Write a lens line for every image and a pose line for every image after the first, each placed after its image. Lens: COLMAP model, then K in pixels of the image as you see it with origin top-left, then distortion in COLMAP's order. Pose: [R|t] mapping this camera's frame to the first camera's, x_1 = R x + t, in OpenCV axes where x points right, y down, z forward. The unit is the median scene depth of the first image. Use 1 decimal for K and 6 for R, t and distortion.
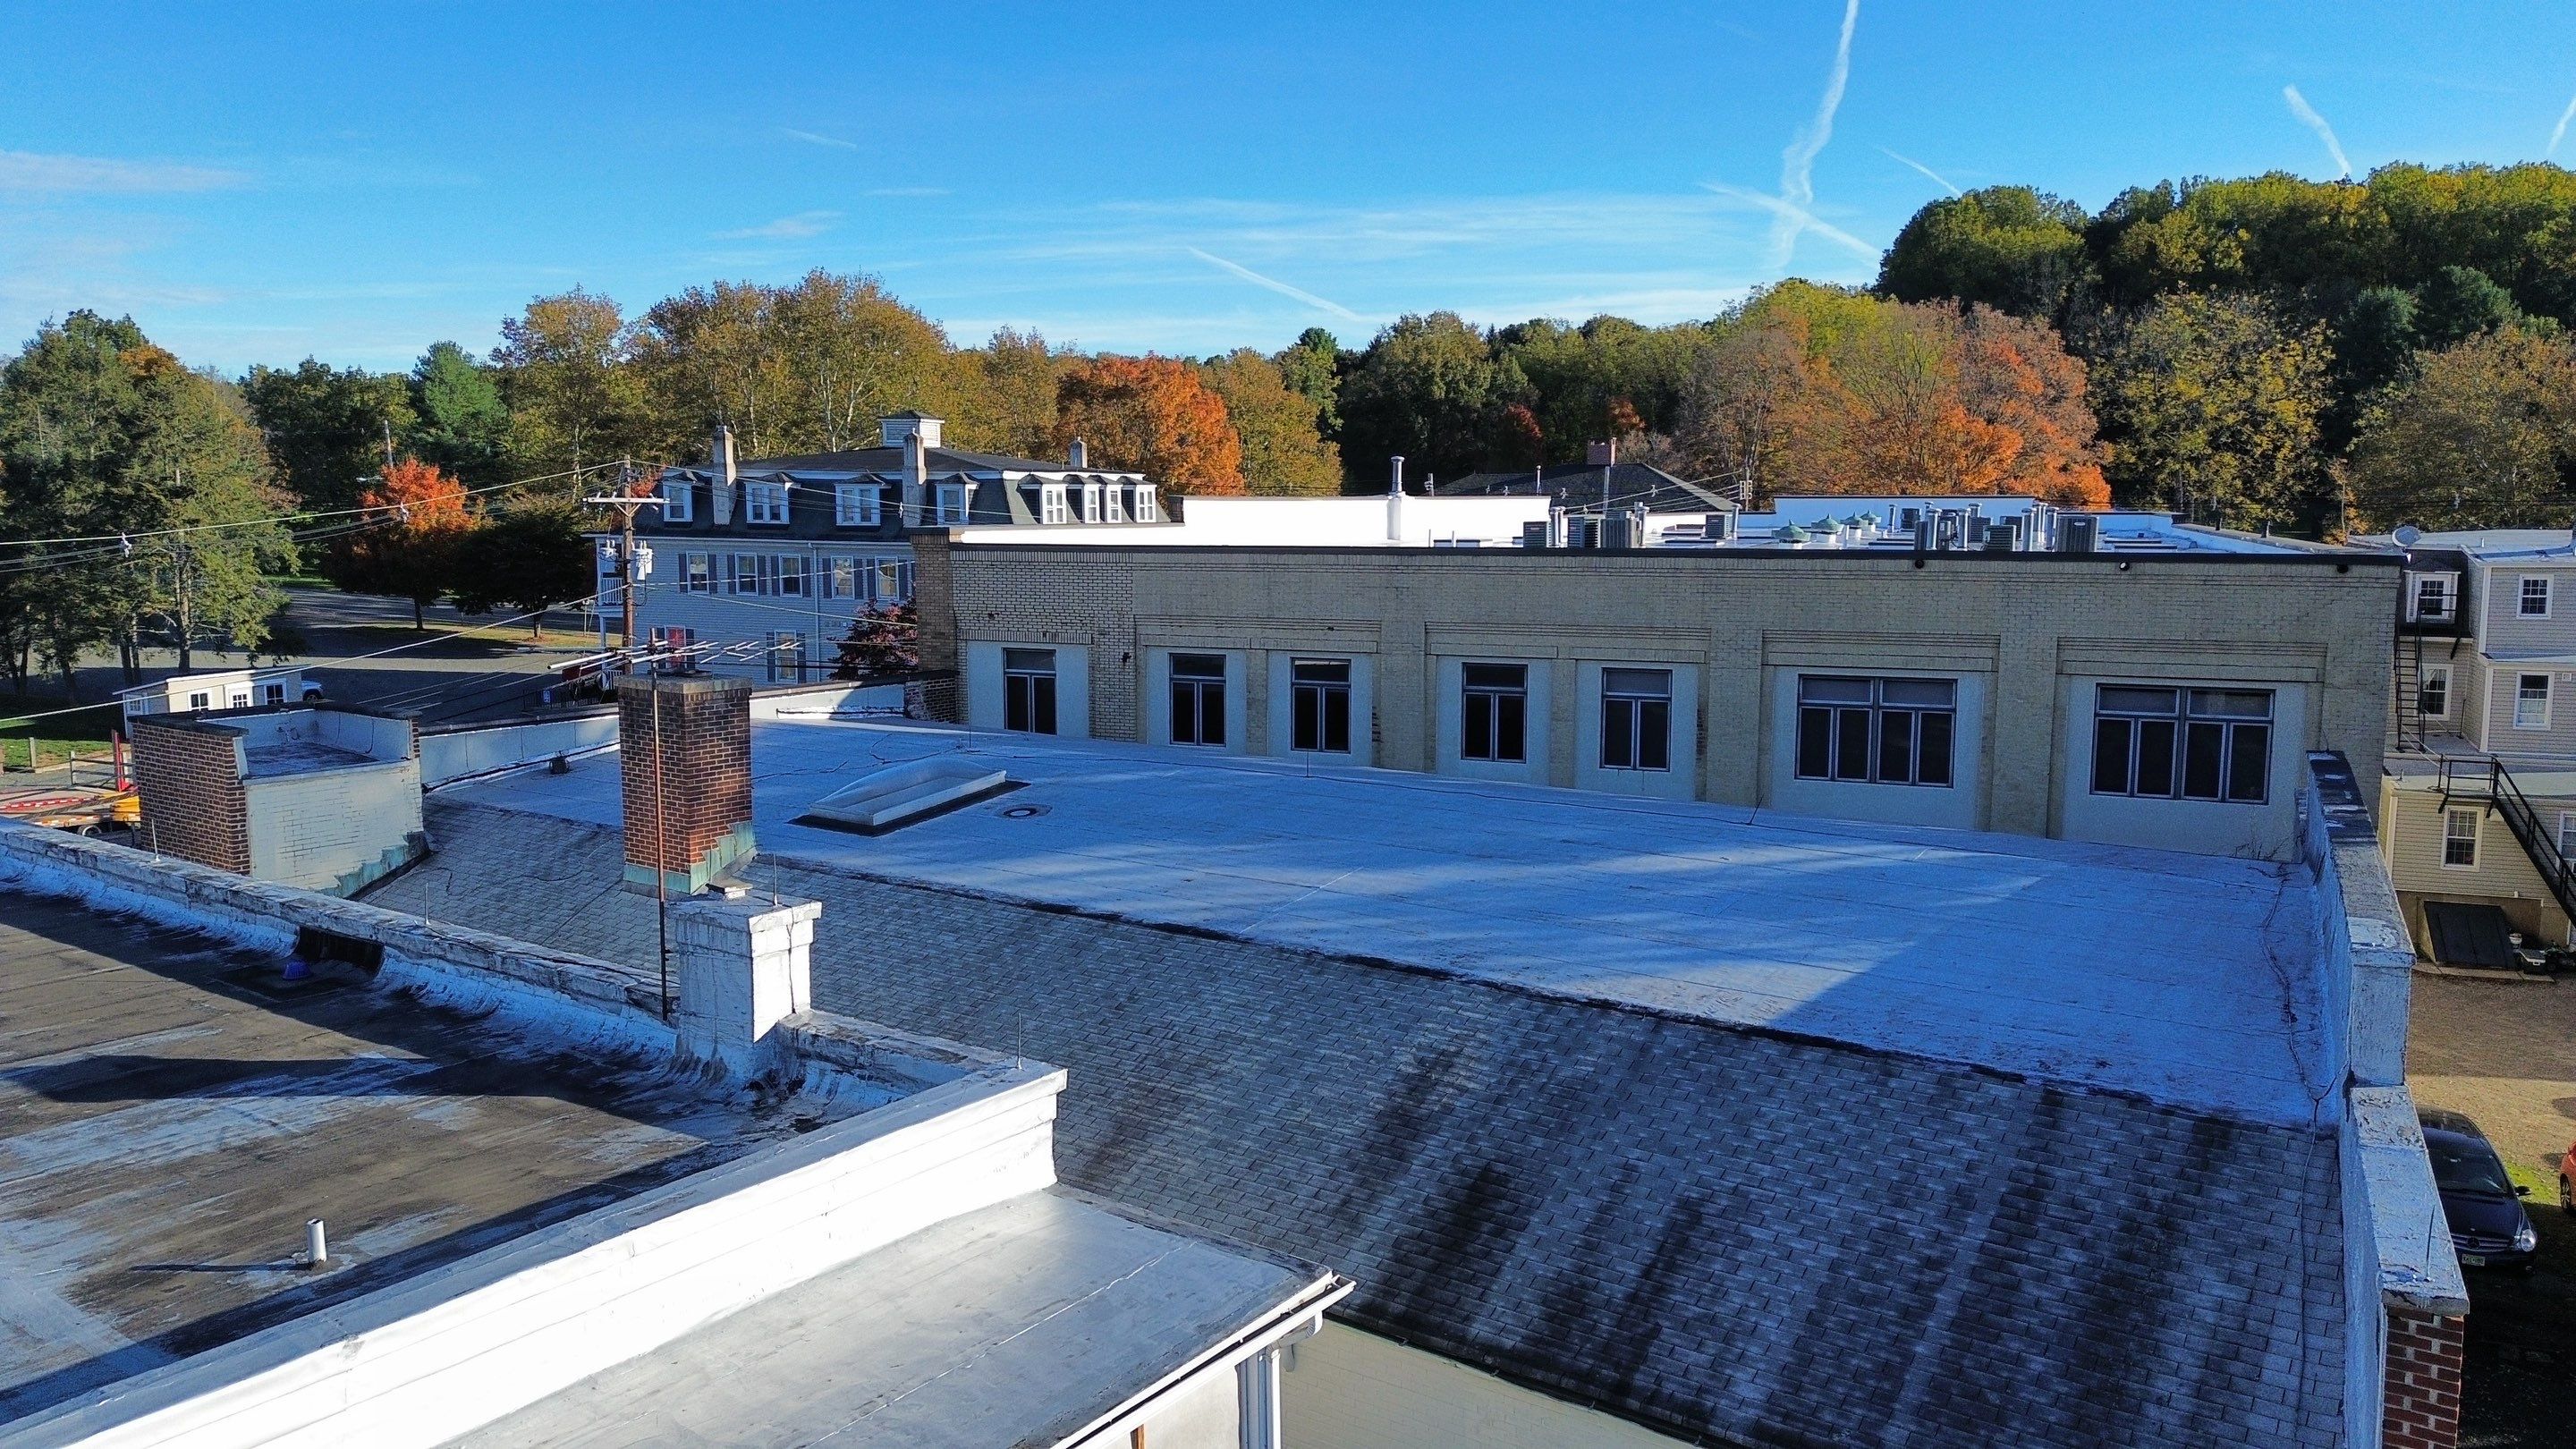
lens RADIAL K [[1819.3, 0, 1288.8], [0, 1819.3, 722.5], [0, 0, 1]] dist [0.056874, -0.045243]
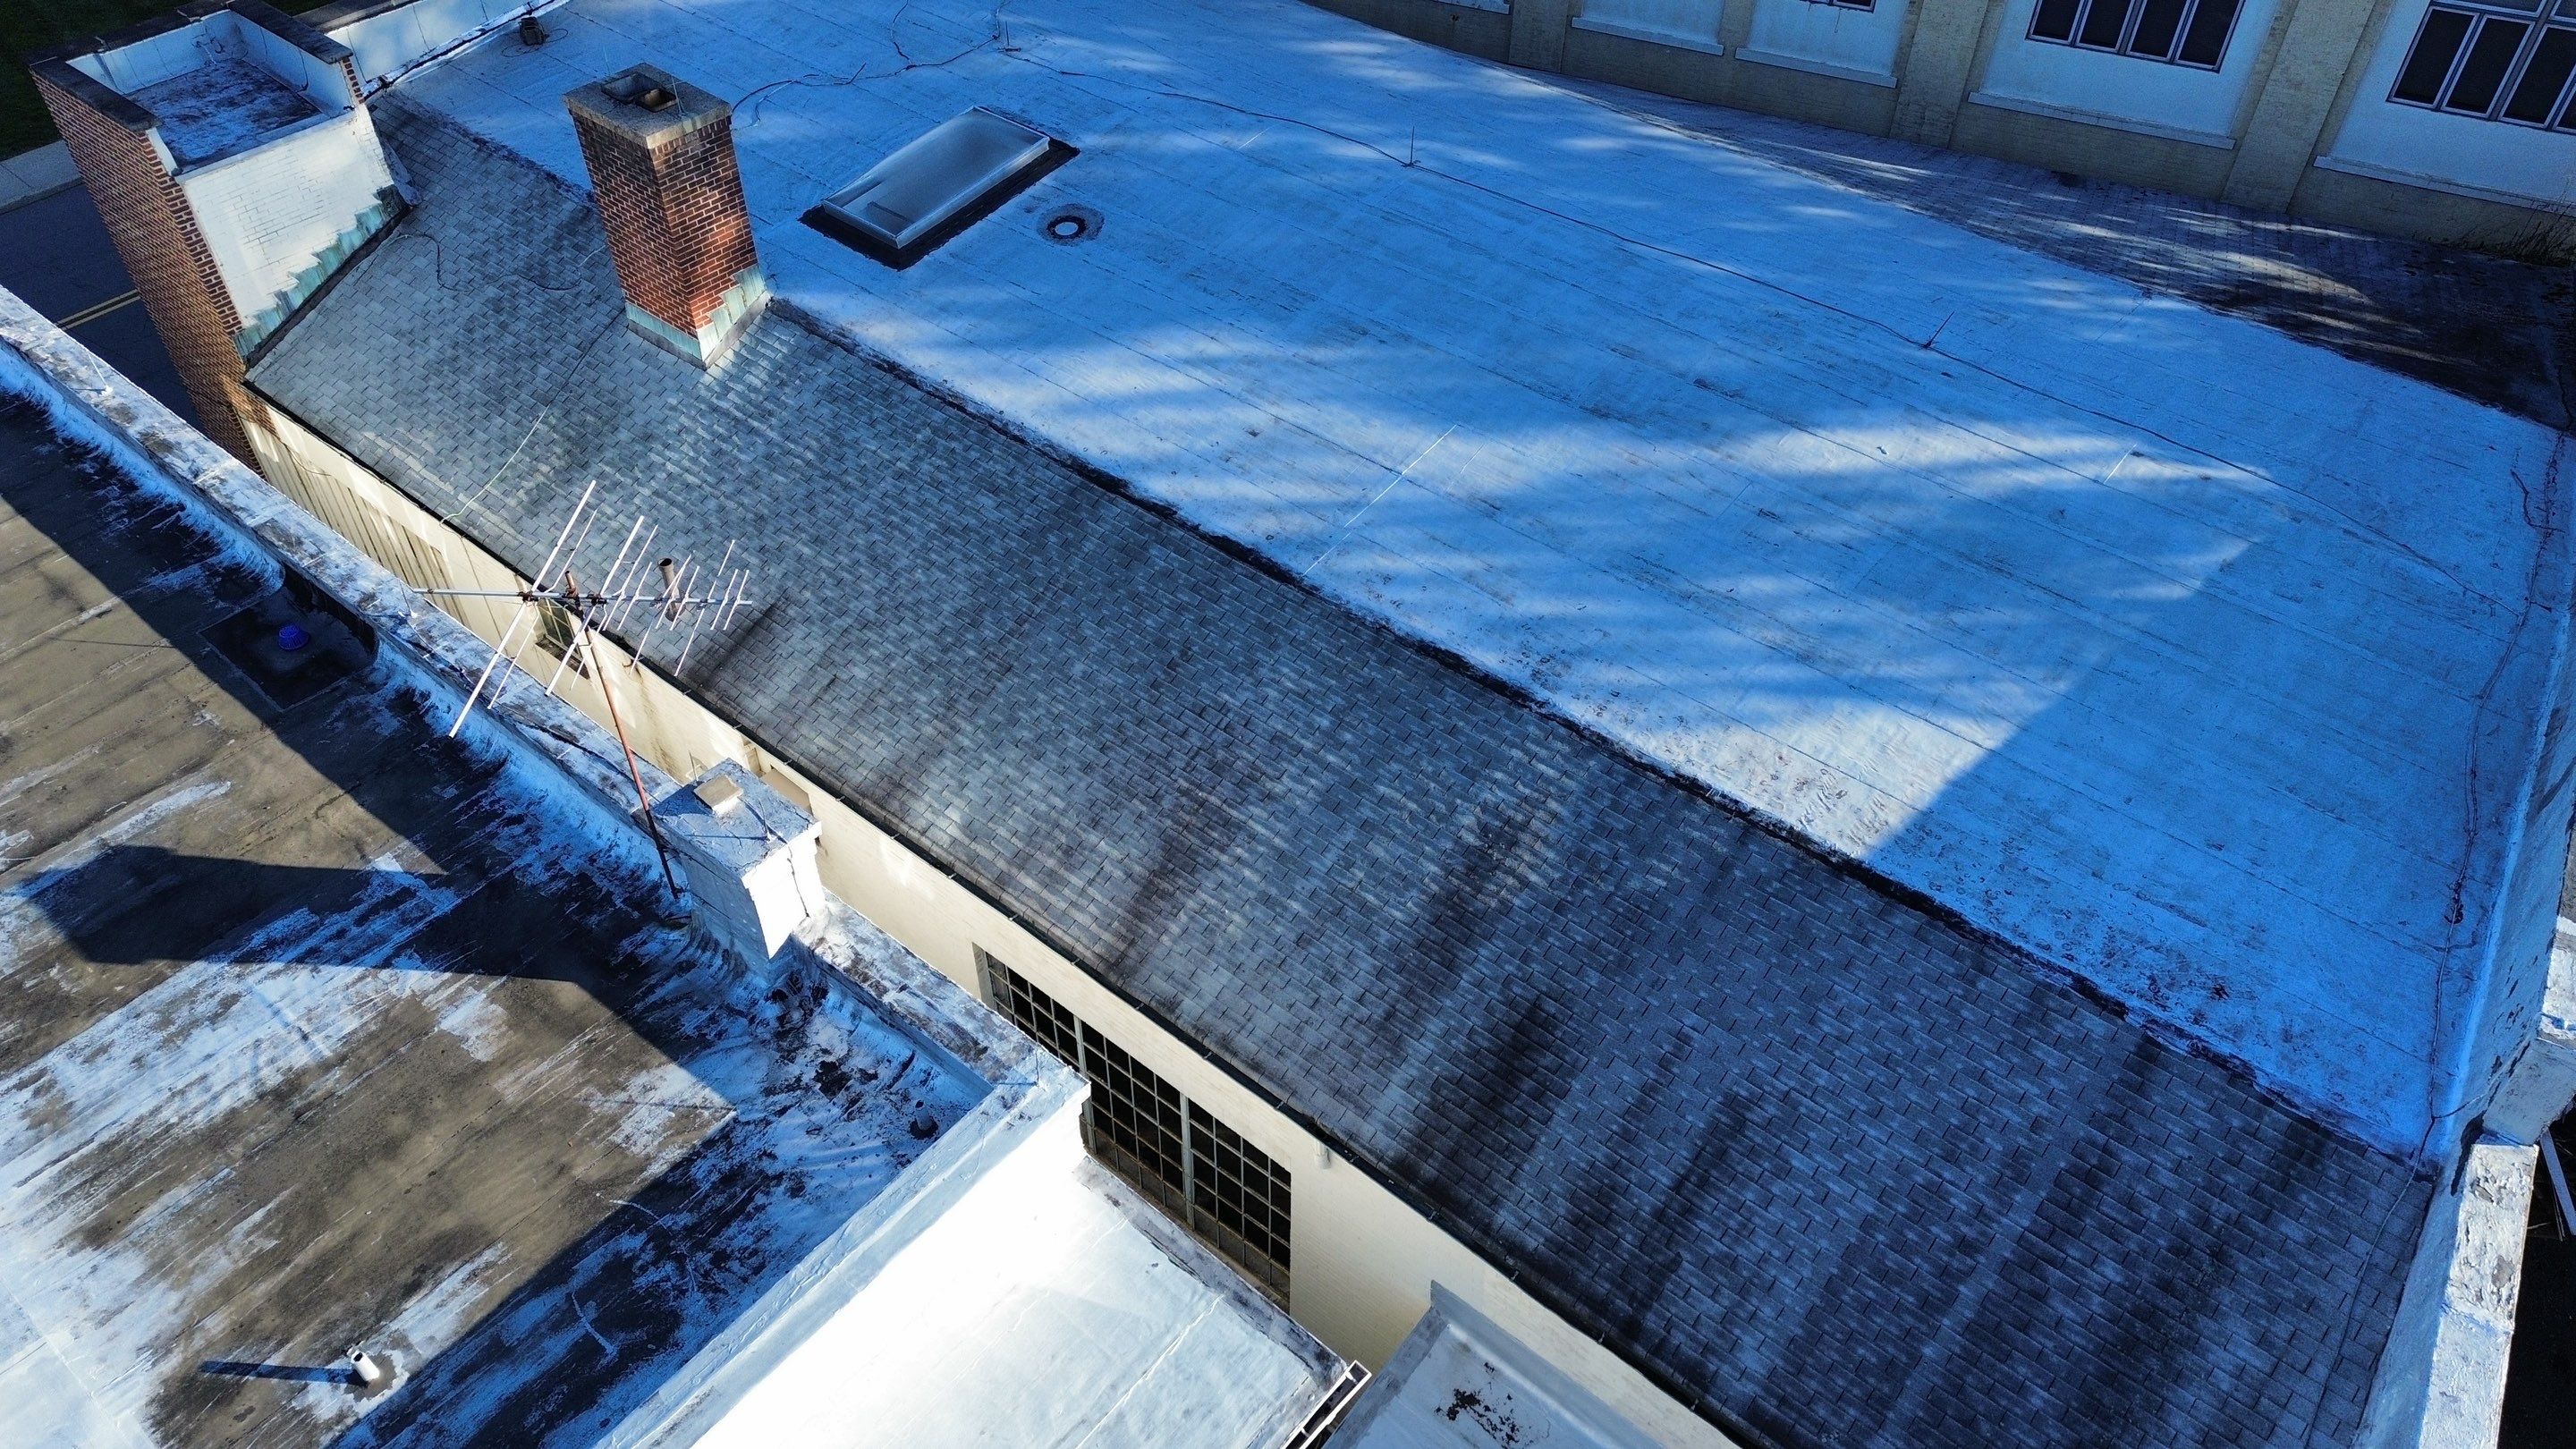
lens RADIAL K [[1819.3, 0, 1285.6], [0, 1819.3, 714.1], [0, 0, 1]] dist [0.056874, -0.045243]
pose [[0.997274, 0.054330, -0.049934, 0.016039], [-0.013707, 0.801313, 0.598088, -0.483964], [0.072507, -0.595773, 0.799873, 0.321848]]
